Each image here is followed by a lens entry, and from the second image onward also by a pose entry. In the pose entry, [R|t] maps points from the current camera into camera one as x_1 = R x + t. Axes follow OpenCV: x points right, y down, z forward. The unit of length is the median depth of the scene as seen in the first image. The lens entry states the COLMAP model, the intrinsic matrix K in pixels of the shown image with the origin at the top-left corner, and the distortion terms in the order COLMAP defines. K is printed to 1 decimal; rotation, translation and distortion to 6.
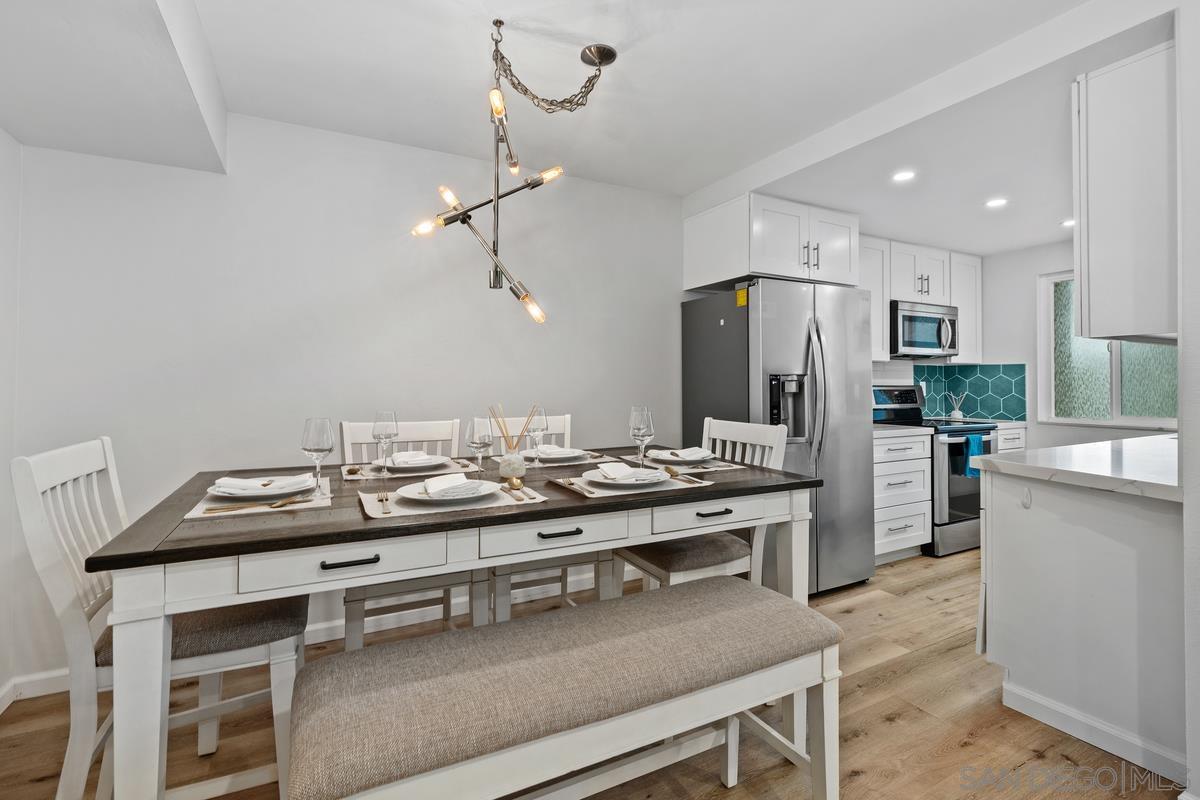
lens RADIAL K [[551.8, 0, 601.8], [0, 551.8, 377.9], [0, 0, 1]] dist [0.000999, 0.000103]
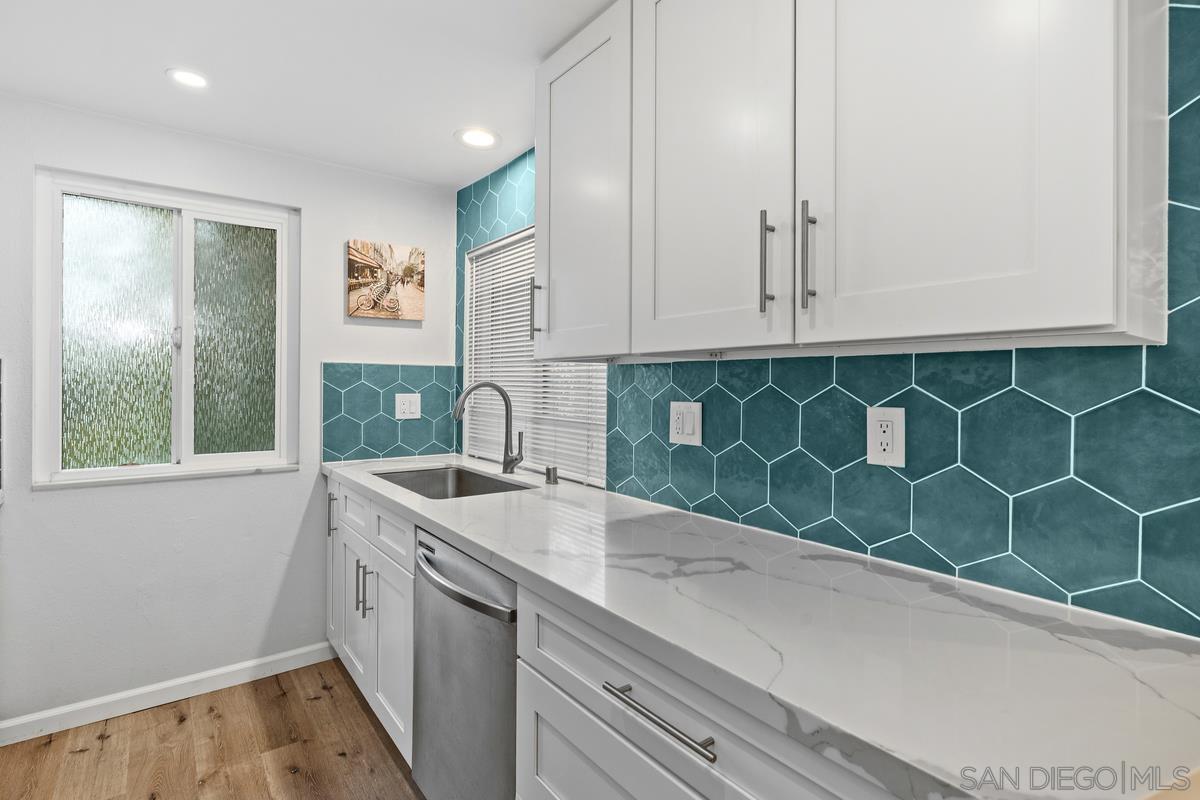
lens RADIAL K [[583.8, 0, 599.6], [0, 583.8, 384.4], [0, 0, 1]] dist [-0.000247, 0.000689]
pose [[-0.156864, -0.004414, 0.987610, 0.236140], [-0.017573, 0.999844, 0.001678, -0.013864], [-0.987464, -0.017092, -0.156917, 0.609565]]
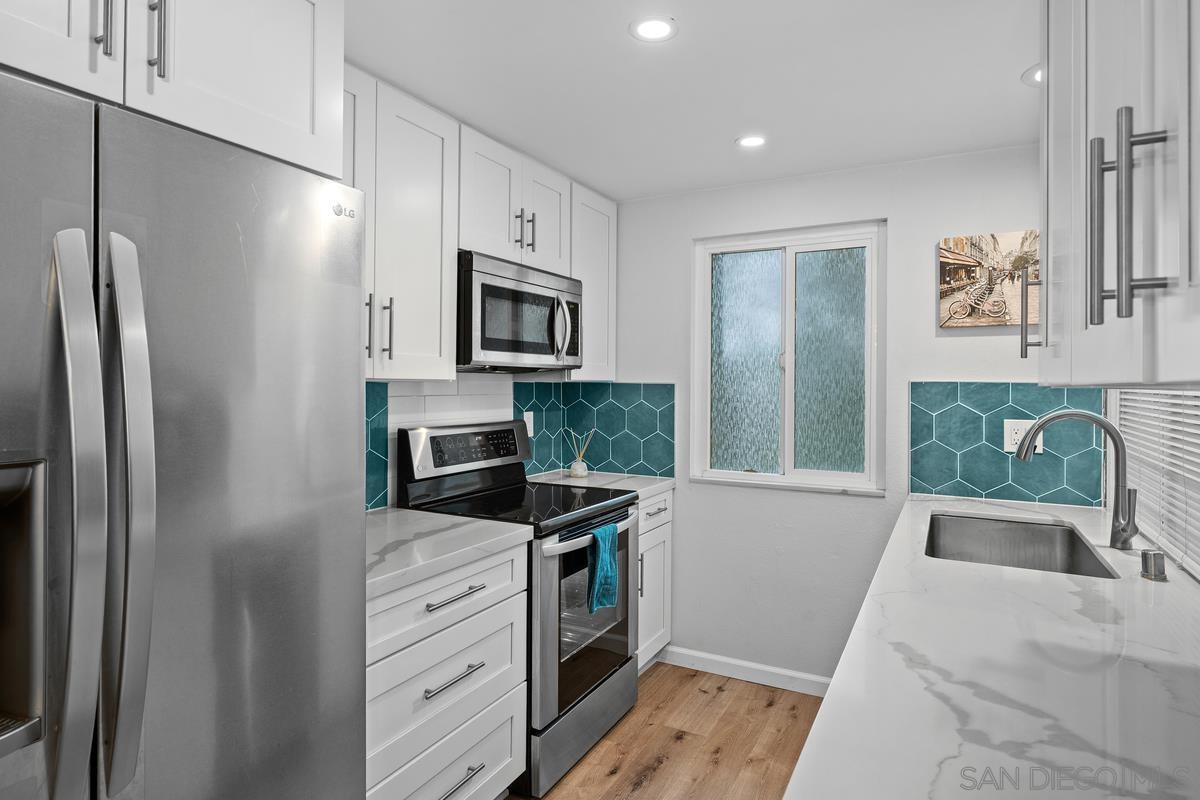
lens RADIAL K [[671.1, 0, 599.7], [0, 671.1, 376.3], [0, 0, 1]] dist [0.000878, 0.000566]
pose [[0.831676, 0.009431, 0.555181, 0.289260], [-0.011301, 0.999936, -0.000055, -0.032884], [-0.555146, -0.006228, 0.831730, 0.433045]]
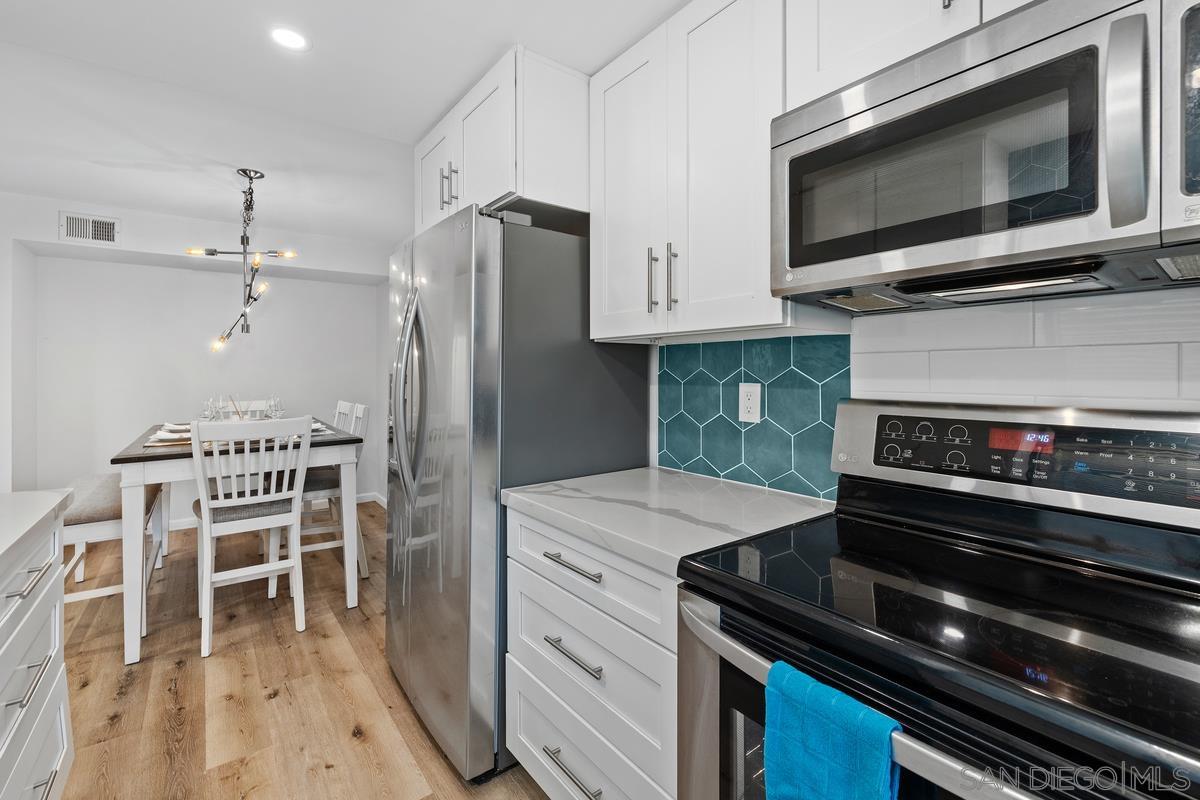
lens RADIAL K [[521.8, 0, 598.4], [0, 521.8, 373.6], [0, 0, 1]] dist [0.000765, 0.000184]
pose [[0.158183, -0.000423, -0.987410, 0.746670], [0.010796, 0.999941, 0.001301, -0.003339], [0.987351, -0.010866, 0.158179, 0.802732]]
